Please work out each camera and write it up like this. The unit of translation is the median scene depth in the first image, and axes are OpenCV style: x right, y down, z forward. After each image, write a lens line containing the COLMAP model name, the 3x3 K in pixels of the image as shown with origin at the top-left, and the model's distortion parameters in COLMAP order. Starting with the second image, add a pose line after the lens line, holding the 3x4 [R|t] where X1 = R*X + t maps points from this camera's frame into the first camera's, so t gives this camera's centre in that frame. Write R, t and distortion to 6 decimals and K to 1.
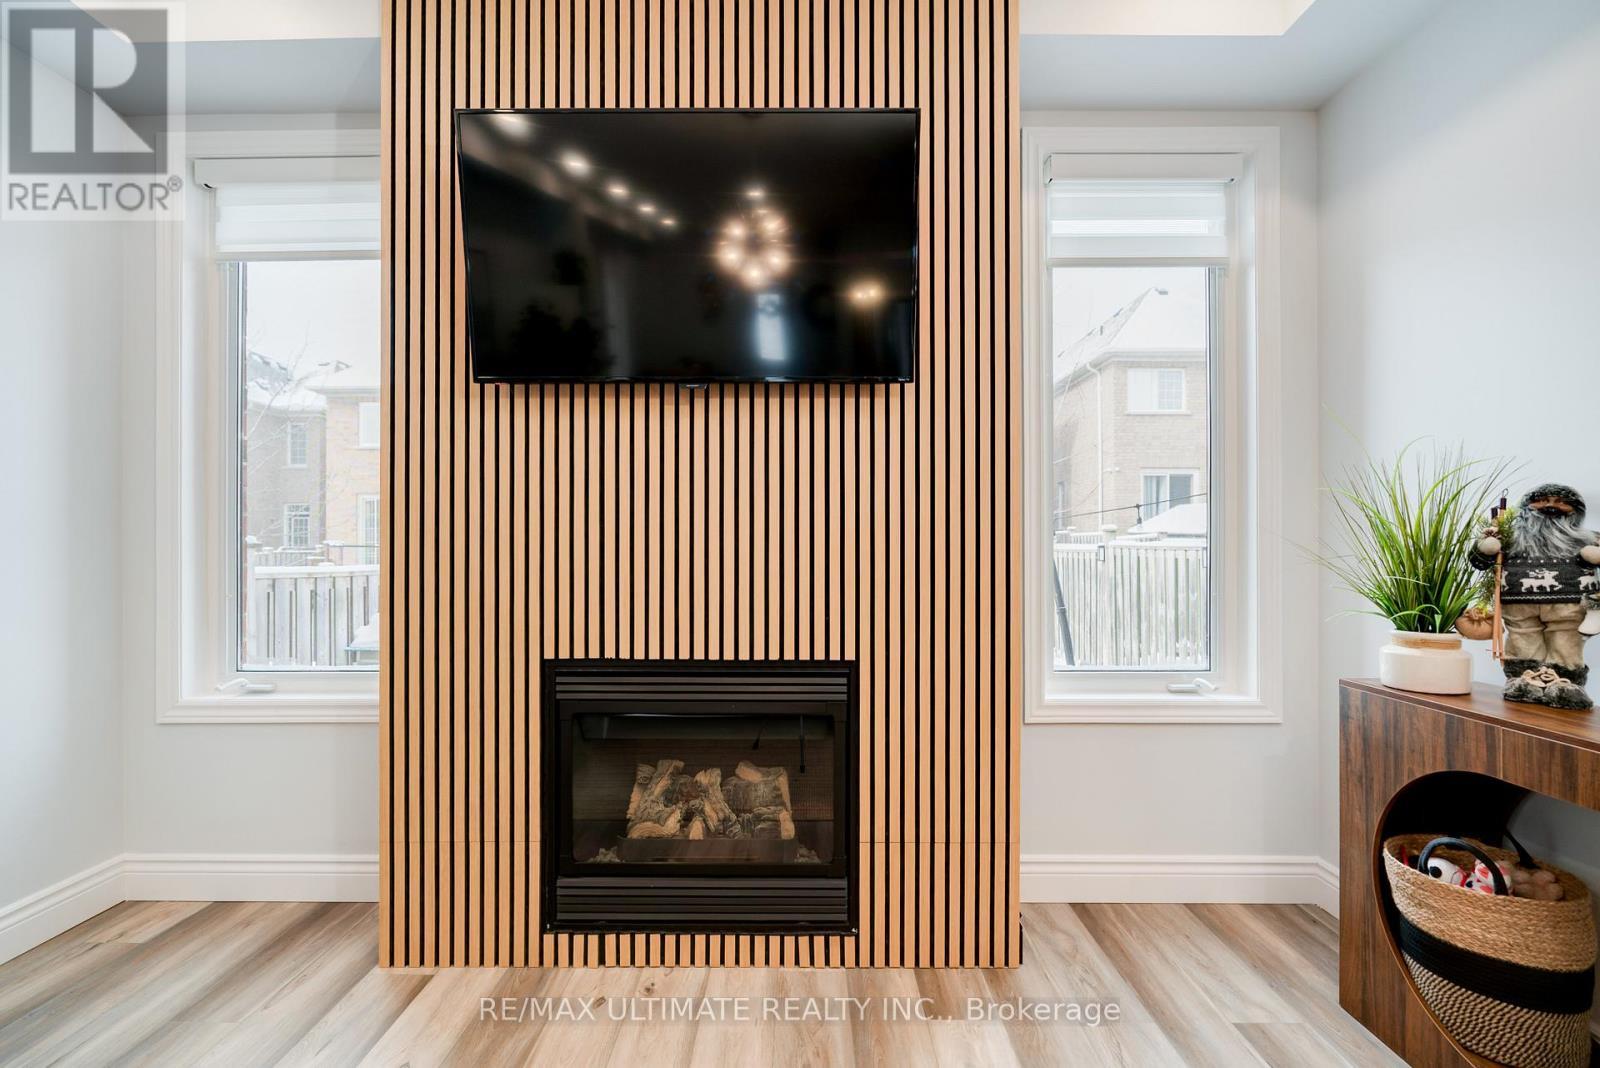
lens RADIAL K [[715.9, 0, 806.0], [0, 715.9, 538.5], [0, 0, 1]] dist [-0.006806, 0.001928]
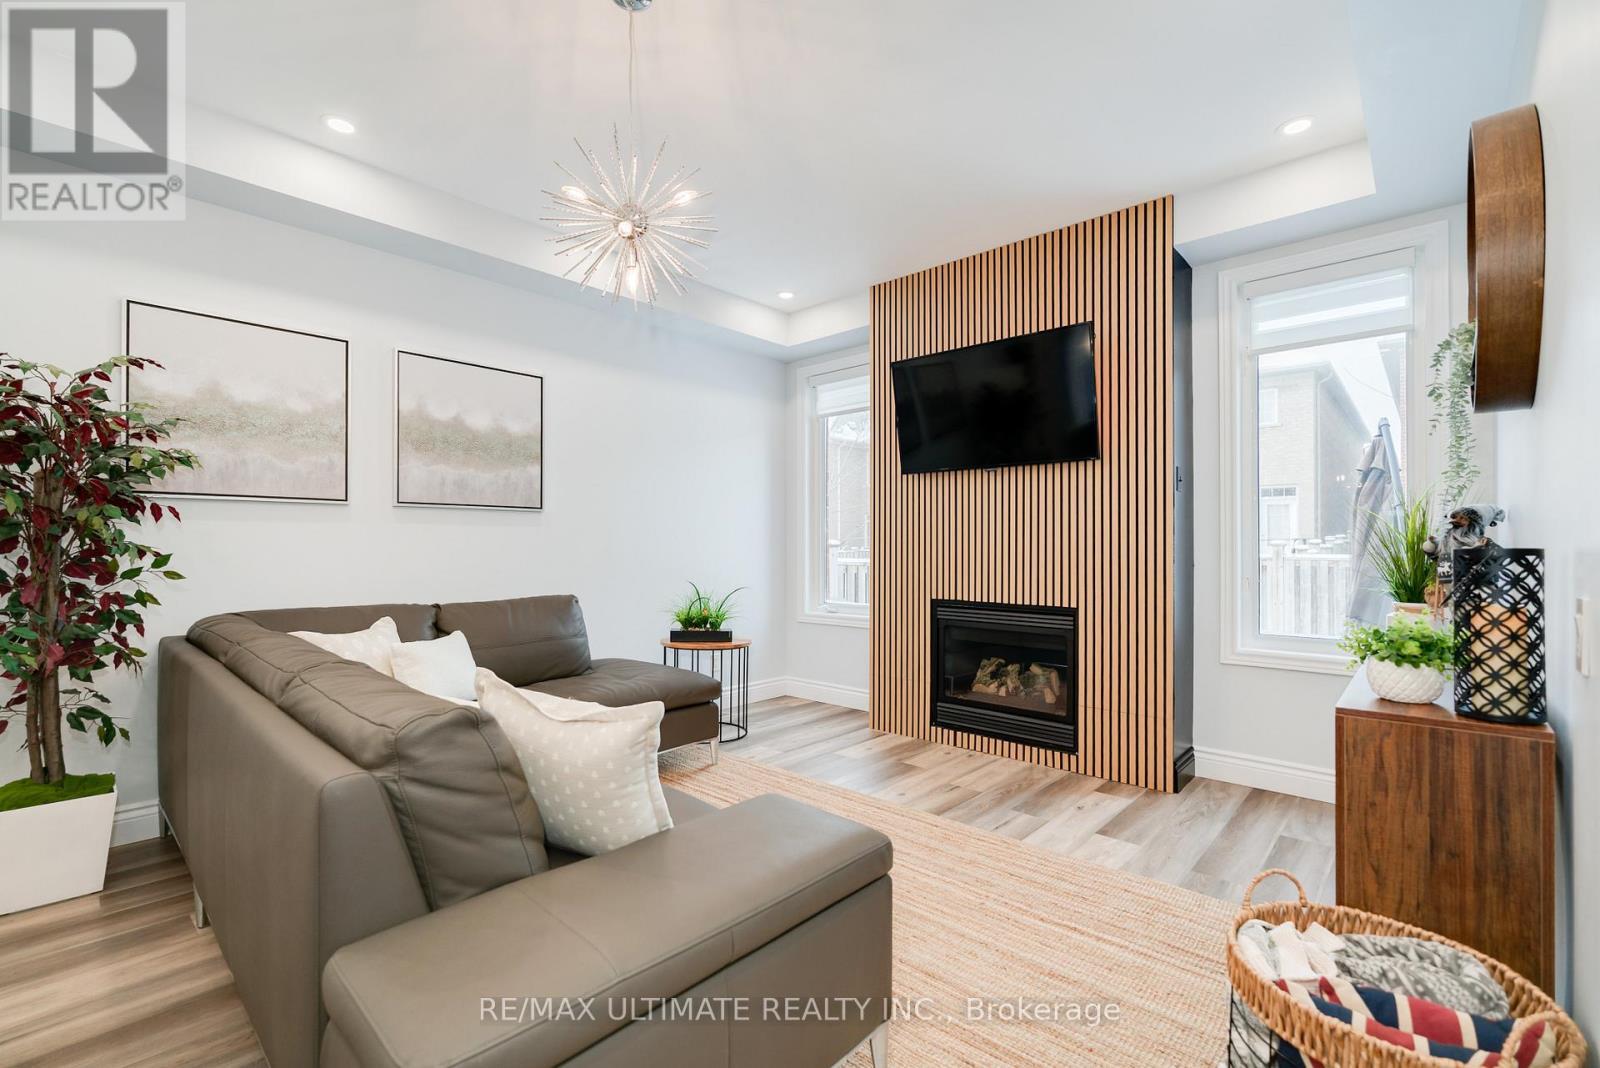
lens RADIAL K [[696.9, 0, 797.2], [0, 696.9, 539.6], [0, 0, 1]] dist [0.001927, 0.000040]
pose [[0.743563, -0.002445, -0.668662, 0.738193], [0.002452, 0.999997, -0.000930, -0.009027], [0.668662, -0.000948, 0.743566, -0.833592]]
